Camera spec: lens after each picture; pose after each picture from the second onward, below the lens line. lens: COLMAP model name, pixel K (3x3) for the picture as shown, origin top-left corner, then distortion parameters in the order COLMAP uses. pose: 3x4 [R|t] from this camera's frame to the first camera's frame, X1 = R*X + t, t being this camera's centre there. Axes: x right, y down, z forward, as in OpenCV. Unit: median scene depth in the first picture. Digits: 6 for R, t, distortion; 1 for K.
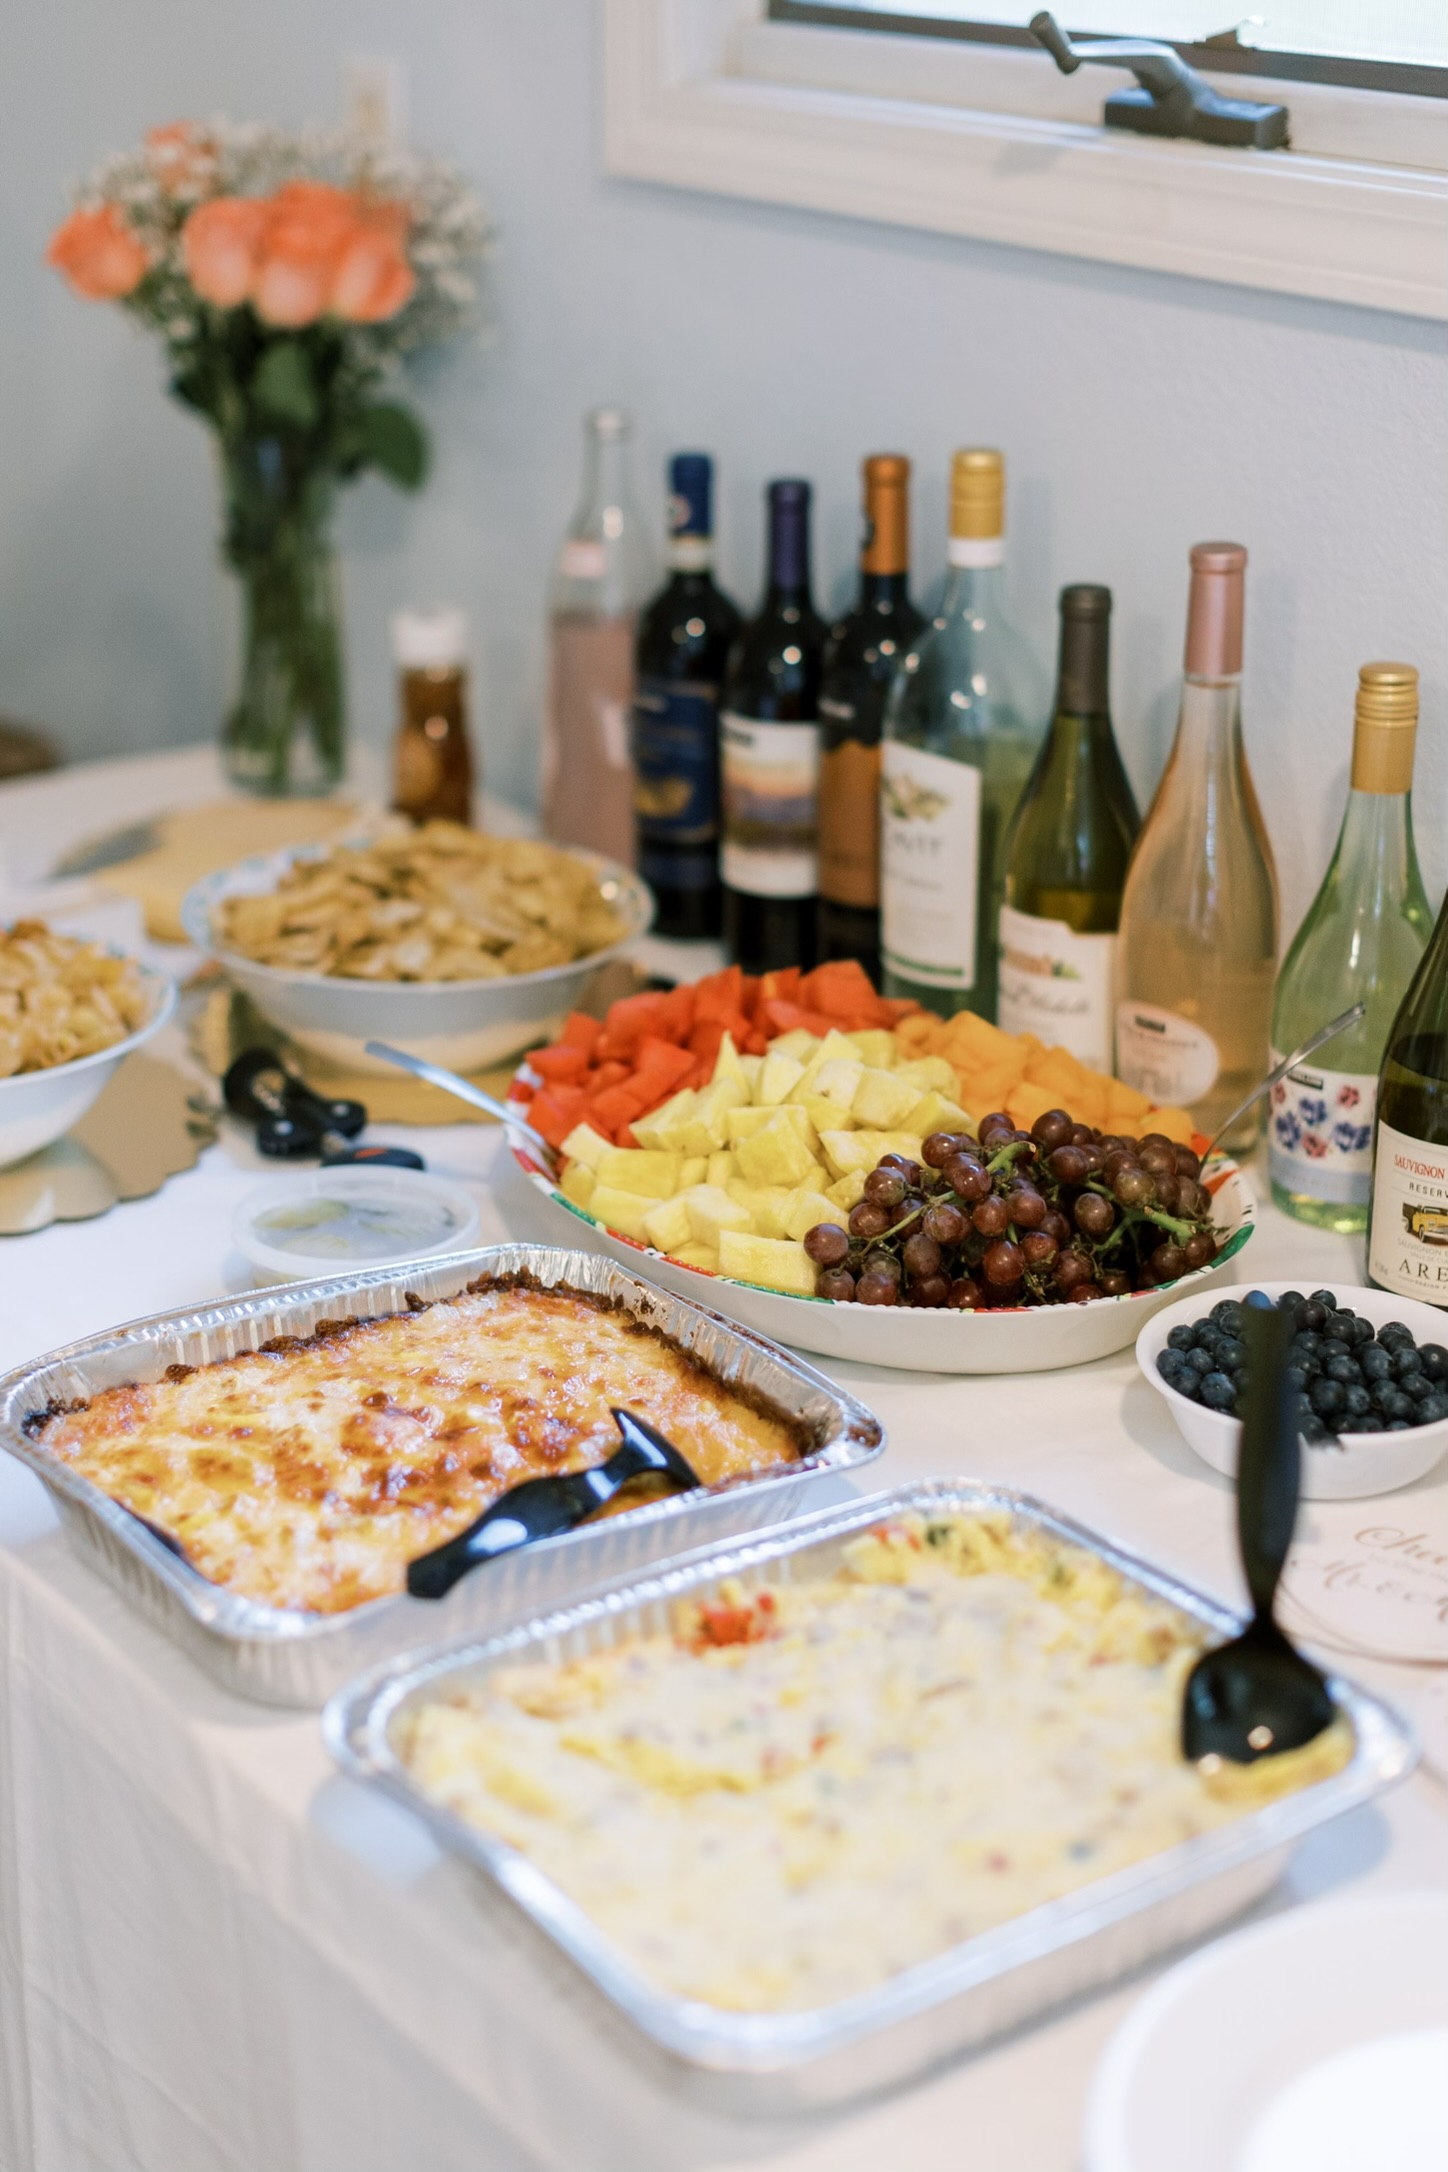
lens RADIAL K [[3422.8, 0, 724.0], [0, 3422.8, 1086.0], [0, 0, 1]] dist [-0.048981, -0.017696]
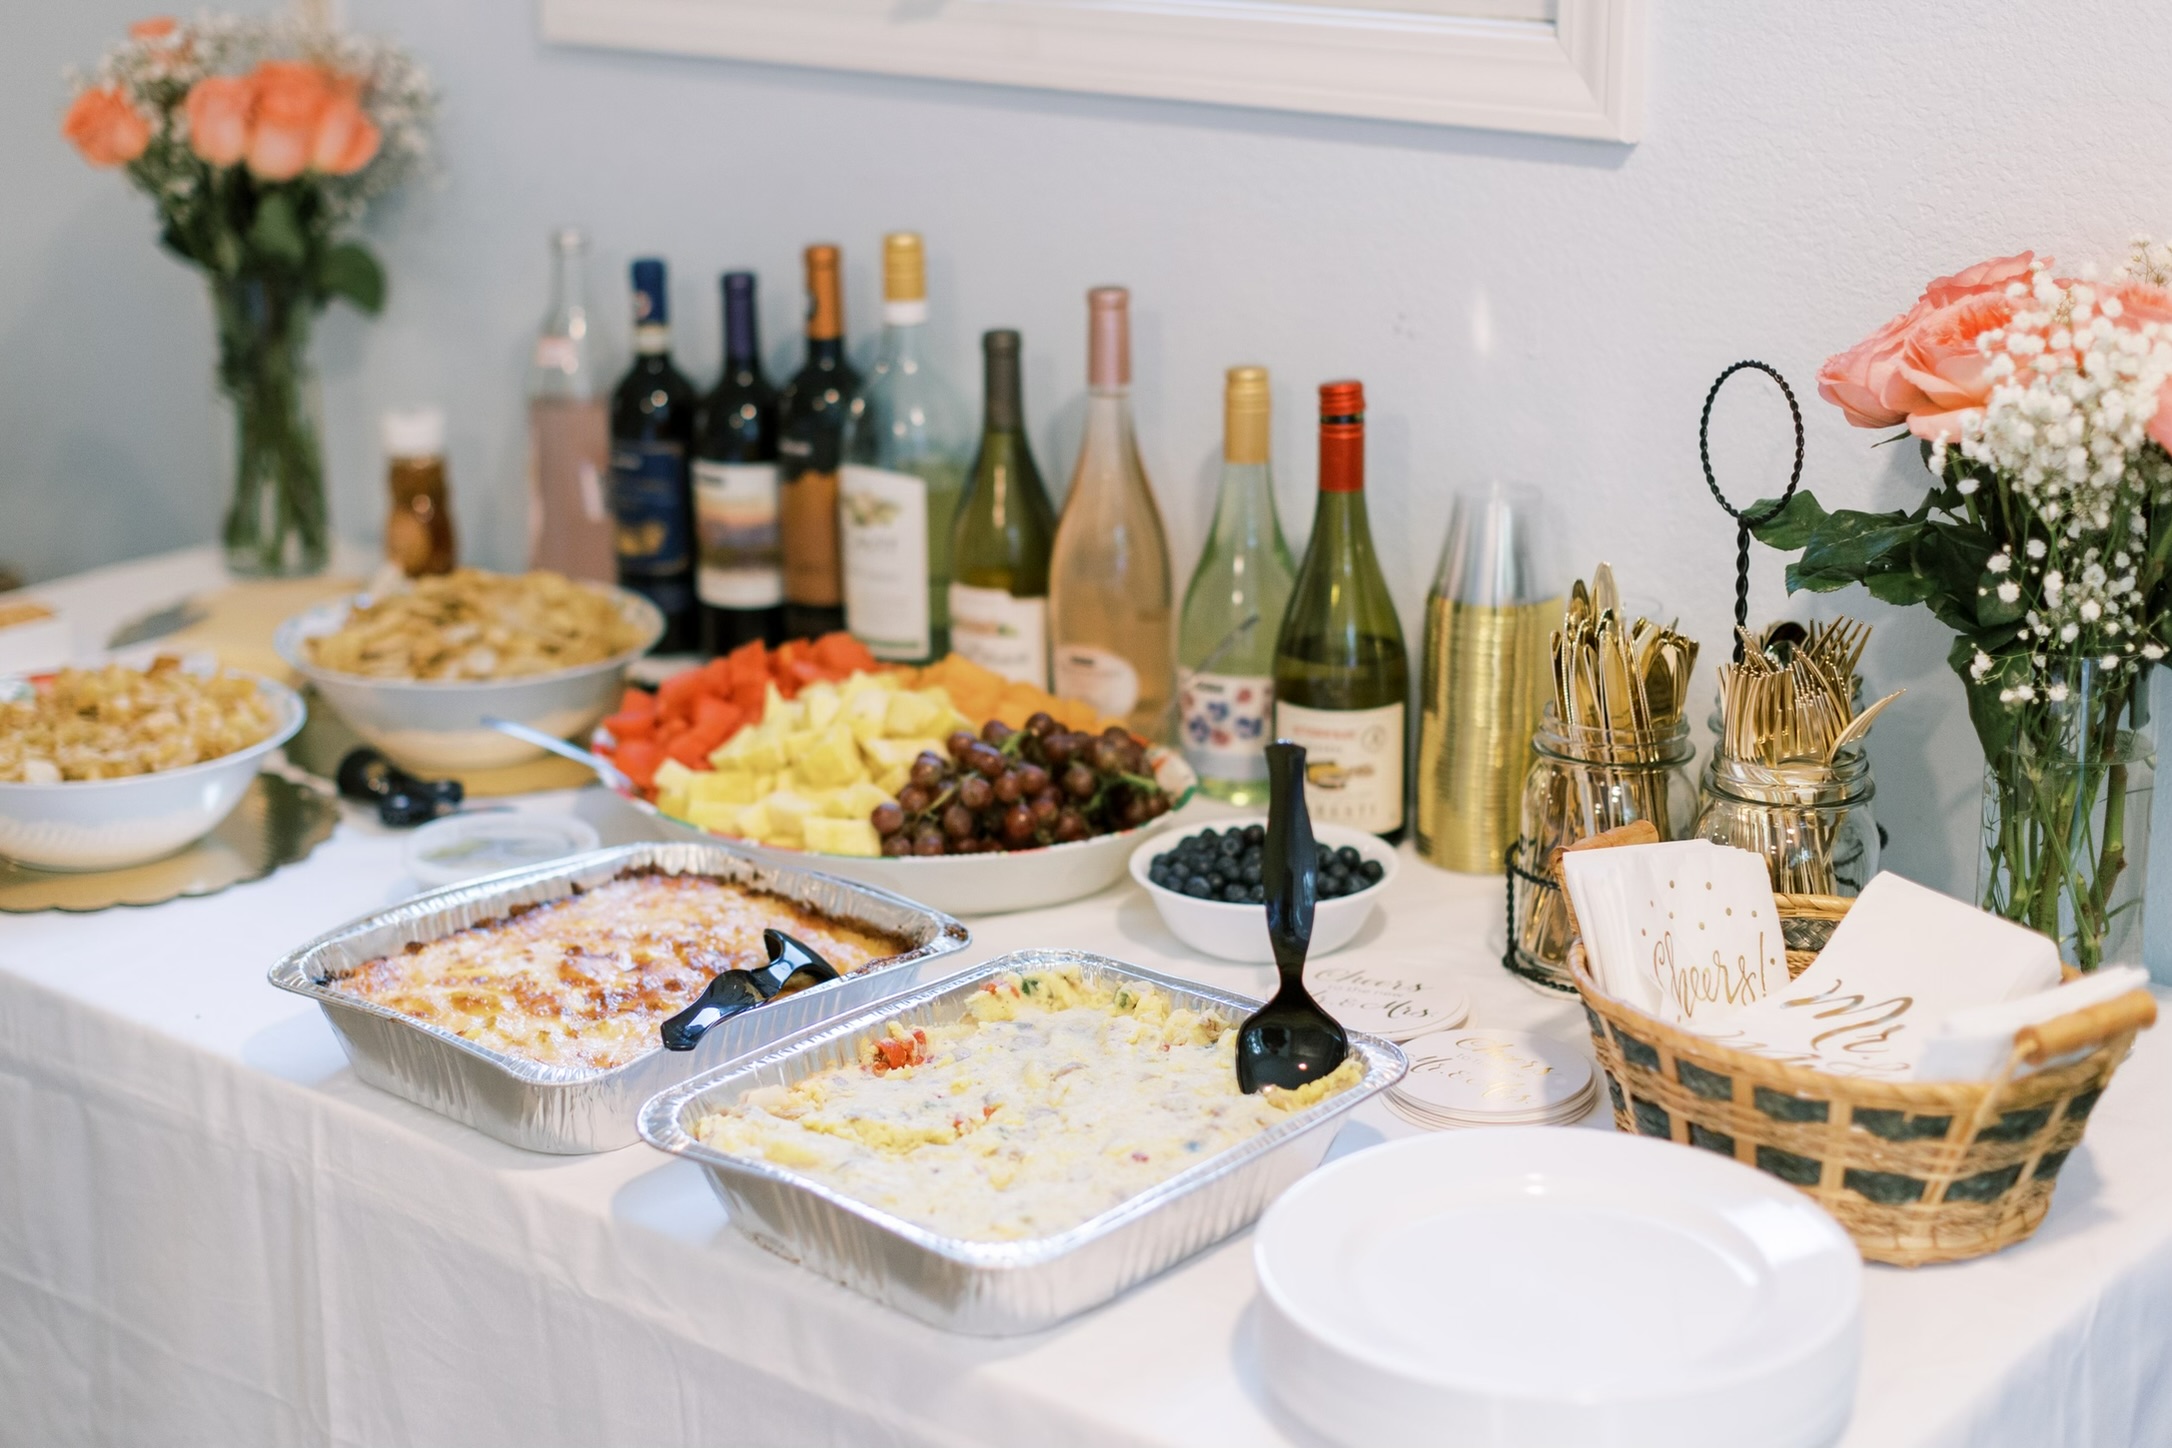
lens RADIAL K [[3277.2, 0, 1086.0], [0, 3277.2, 724.0], [0, 0, 1]] dist [-0.038327, -0.054878]
pose [[0.977110, -0.080647, 0.196854, -0.124295], [0.093204, 0.994107, -0.055363, 0.077261], [-0.191229, 0.072444, 0.978868, -0.218852]]
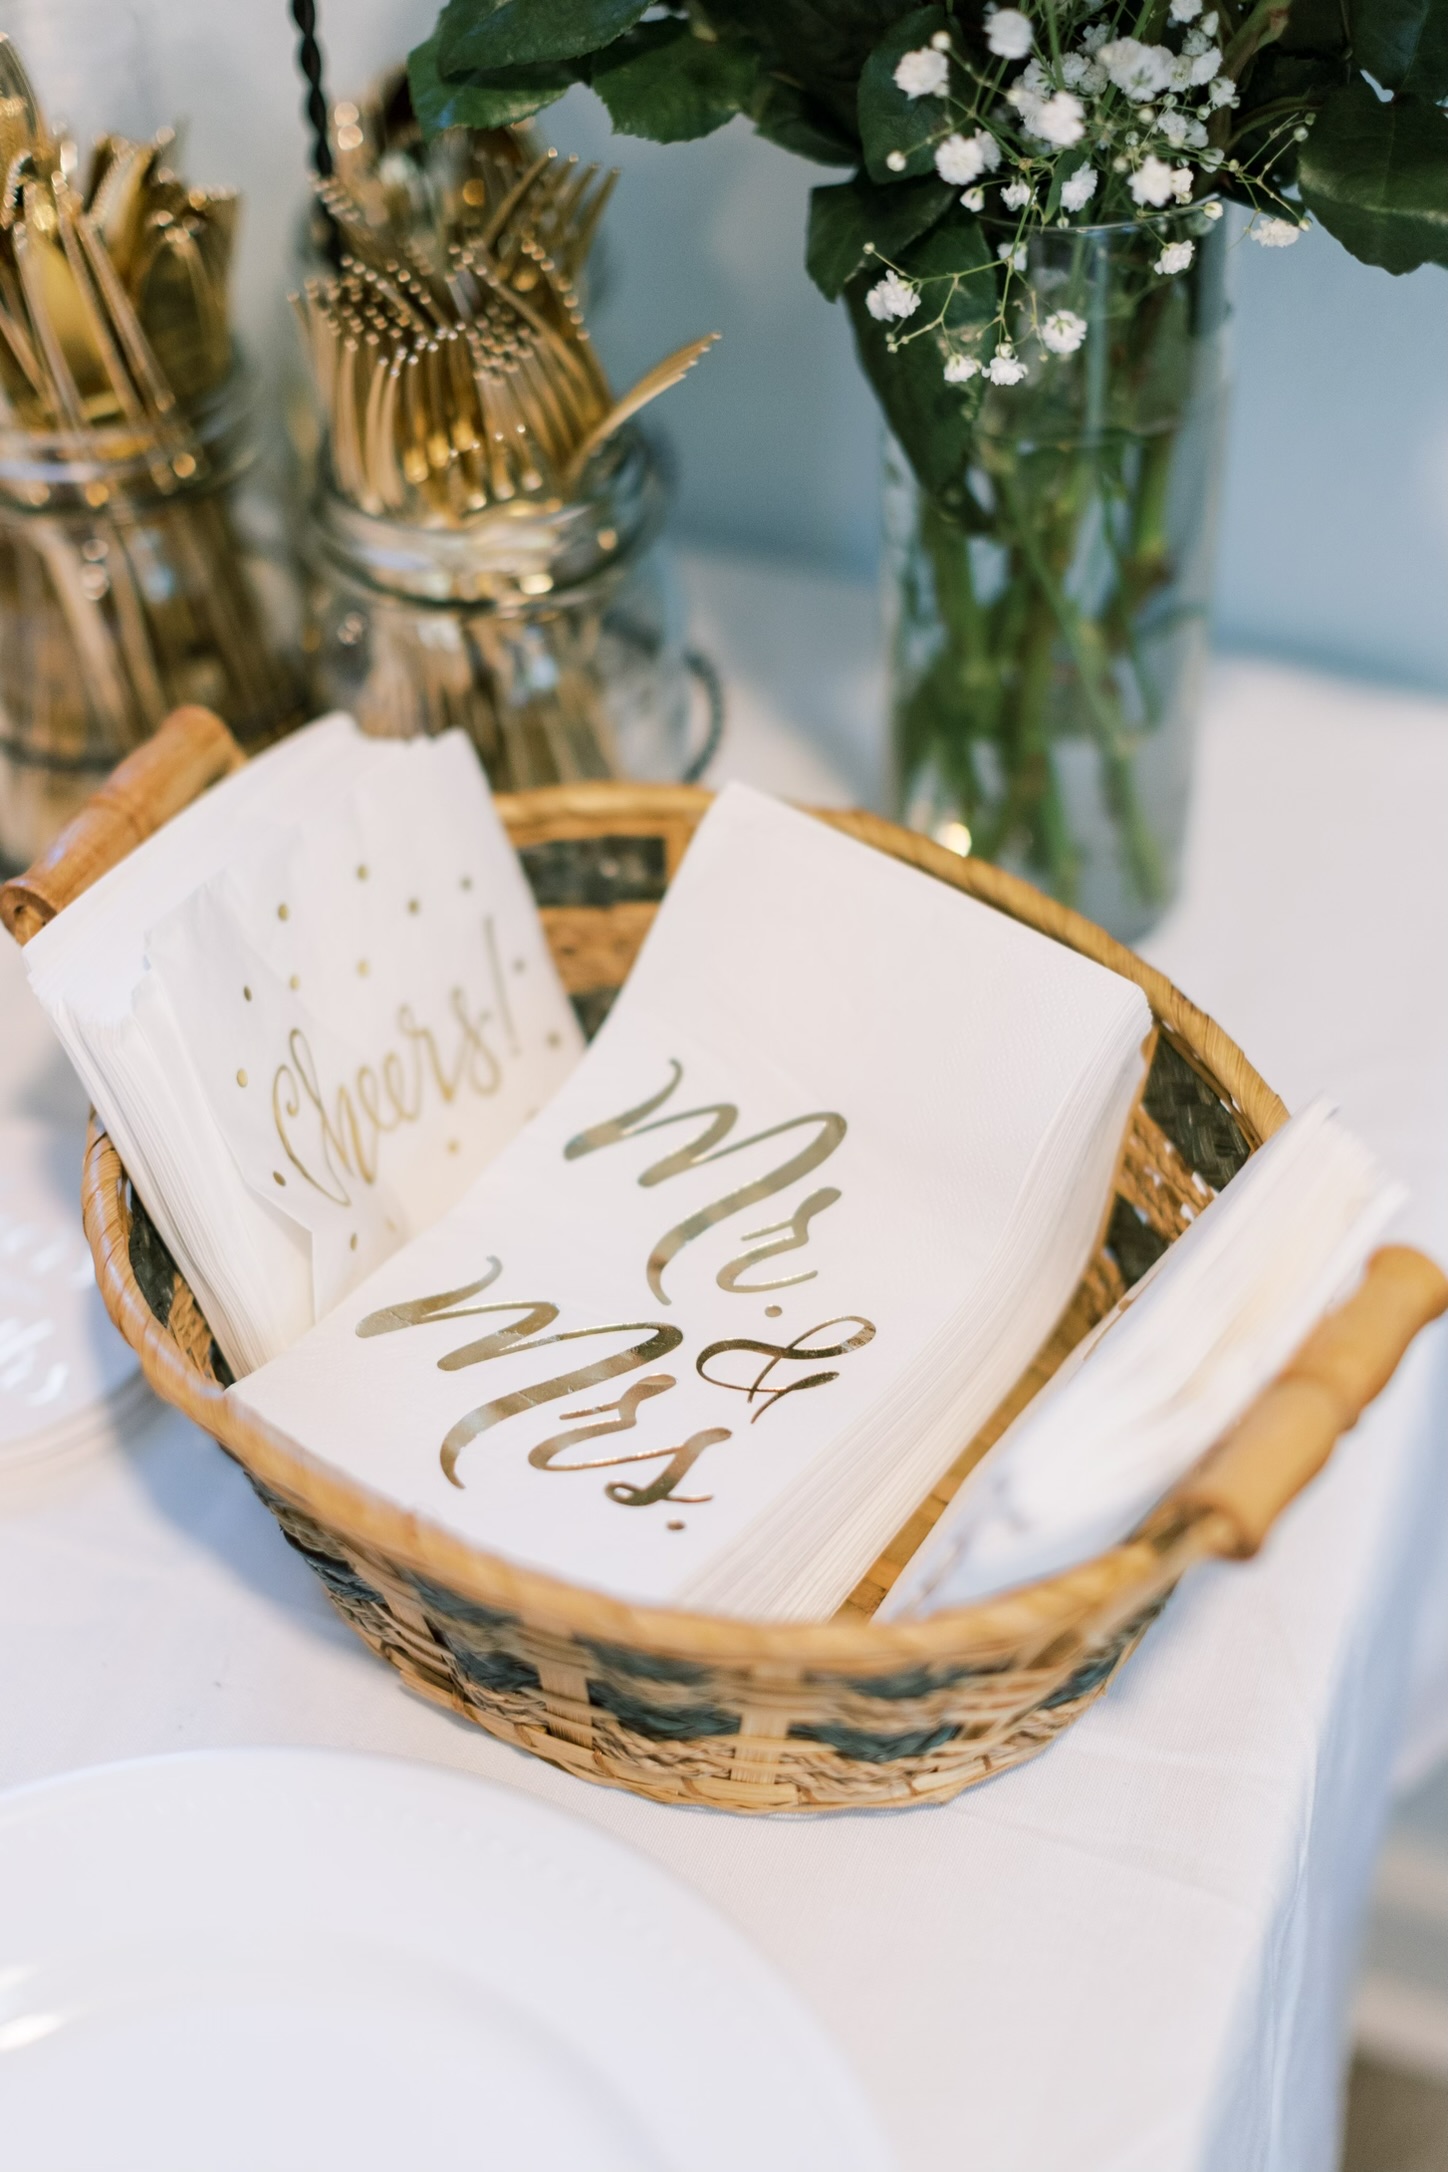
lens RADIAL K [[3277.2, 0, 724.0], [0, 3277.2, 1086.0], [0, 0, 1]] dist [-0.038327, -0.054878]
pose [[0.849800, -0.389014, 0.355679, 0.126835], [0.215584, 0.872270, 0.438941, -0.073437], [-0.481002, -0.296333, 0.825120, 0.326325]]
